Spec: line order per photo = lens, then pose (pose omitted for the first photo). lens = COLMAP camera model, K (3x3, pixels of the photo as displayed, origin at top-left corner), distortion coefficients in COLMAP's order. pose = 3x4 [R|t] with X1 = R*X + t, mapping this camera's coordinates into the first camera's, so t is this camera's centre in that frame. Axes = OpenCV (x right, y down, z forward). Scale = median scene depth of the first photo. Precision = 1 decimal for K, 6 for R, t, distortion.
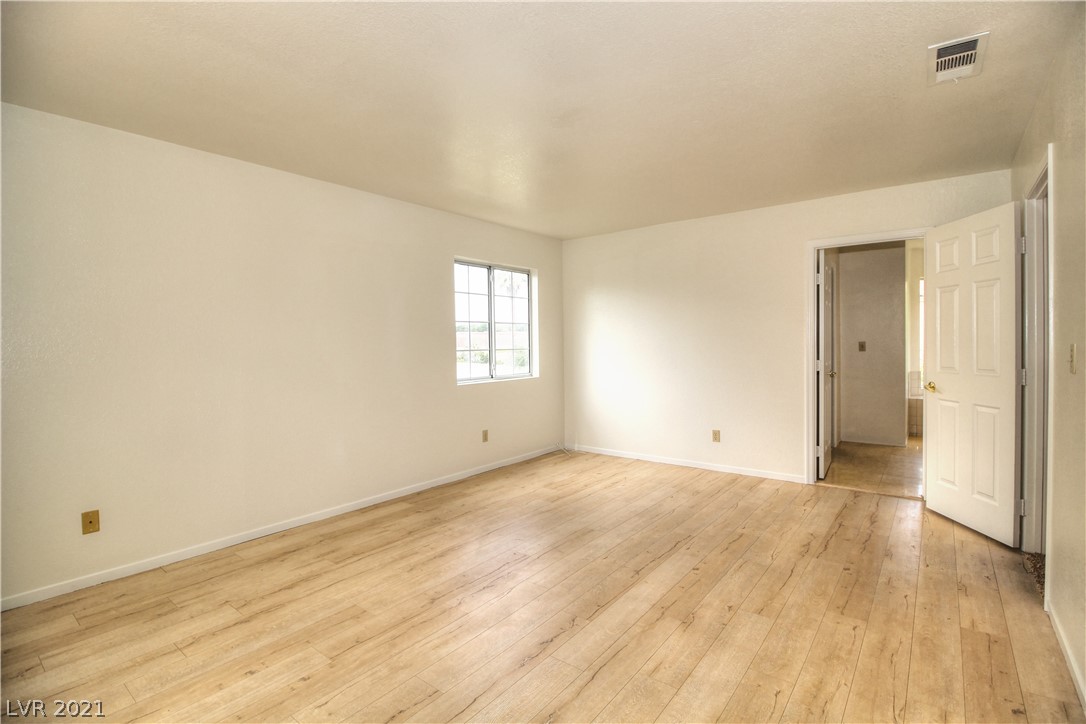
lens RADIAL K [[502.4, 0, 547.9], [0, 502.4, 361.9], [0, 0, 1]] dist [-0.011833, -0.005427]
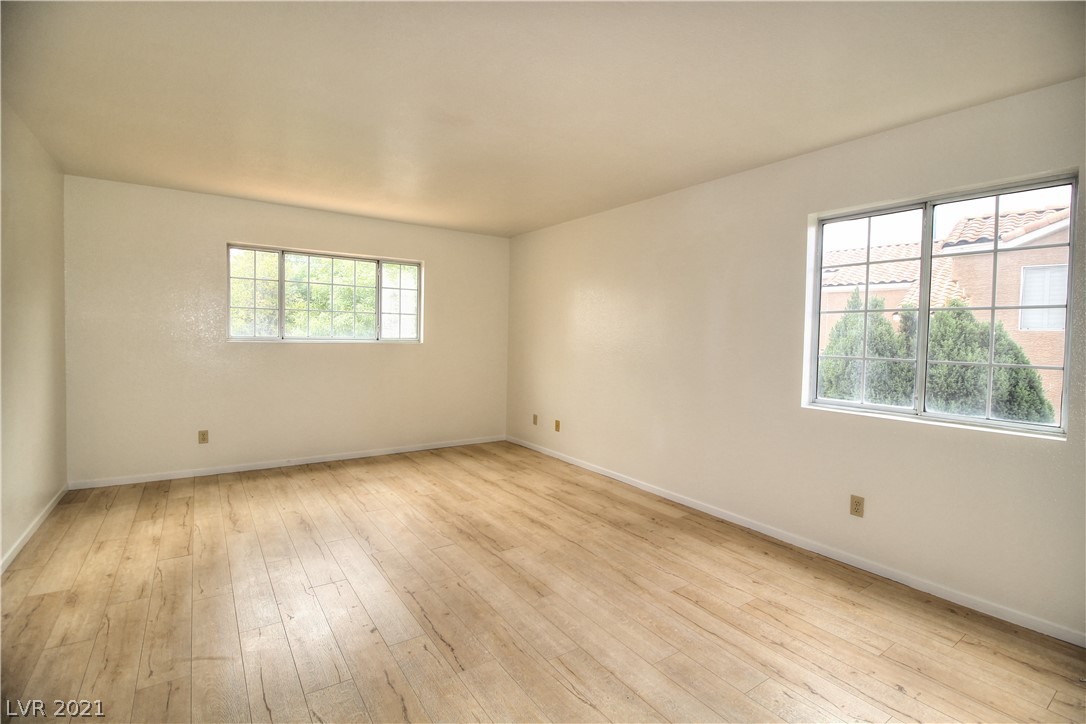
lens RADIAL K [[502.4, 0, 544.3], [0, 502.4, 352.1], [0, 0, 1]] dist [-0.011833, -0.005427]
pose [[-0.294007, 0.041085, -0.954920, 0.803498], [-0.057305, 0.996521, 0.060519, -0.067491], [0.954084, 0.072515, -0.290630, 1.235218]]
